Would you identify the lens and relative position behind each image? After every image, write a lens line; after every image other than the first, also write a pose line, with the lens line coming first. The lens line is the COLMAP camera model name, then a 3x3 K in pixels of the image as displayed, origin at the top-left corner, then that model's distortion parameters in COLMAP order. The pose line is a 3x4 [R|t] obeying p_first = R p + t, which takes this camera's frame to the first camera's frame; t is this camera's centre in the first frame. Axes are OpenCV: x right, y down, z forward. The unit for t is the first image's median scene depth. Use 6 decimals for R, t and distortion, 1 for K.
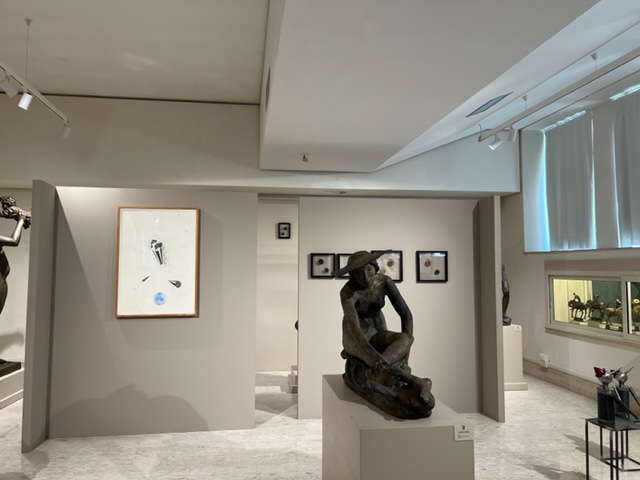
lens RADIAL K [[485.1, 0, 319.7], [0, 485.1, 244.2], [0, 0, 1]] dist [0.019682, -0.004331]
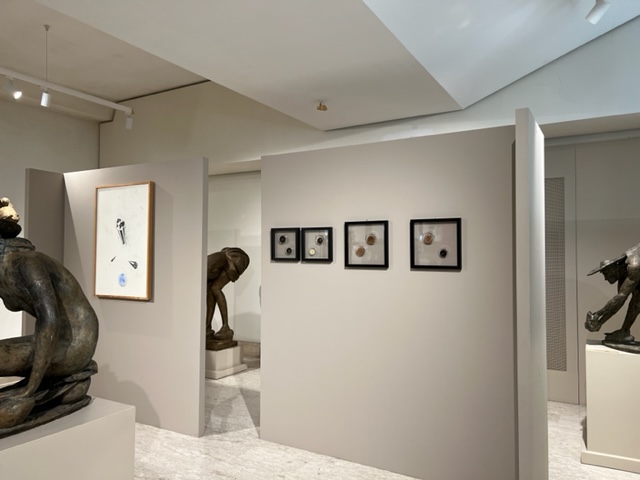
lens RADIAL K [[485.1, 0, 319.7], [0, 485.1, 244.2], [0, 0, 1]] dist [0.019682, -0.004331]
pose [[0.779949, -0.009204, -0.625776, 0.531675], [0.030420, 0.999268, 0.023217, 0.028718], [0.625104, -0.037144, 0.779657, 0.459545]]
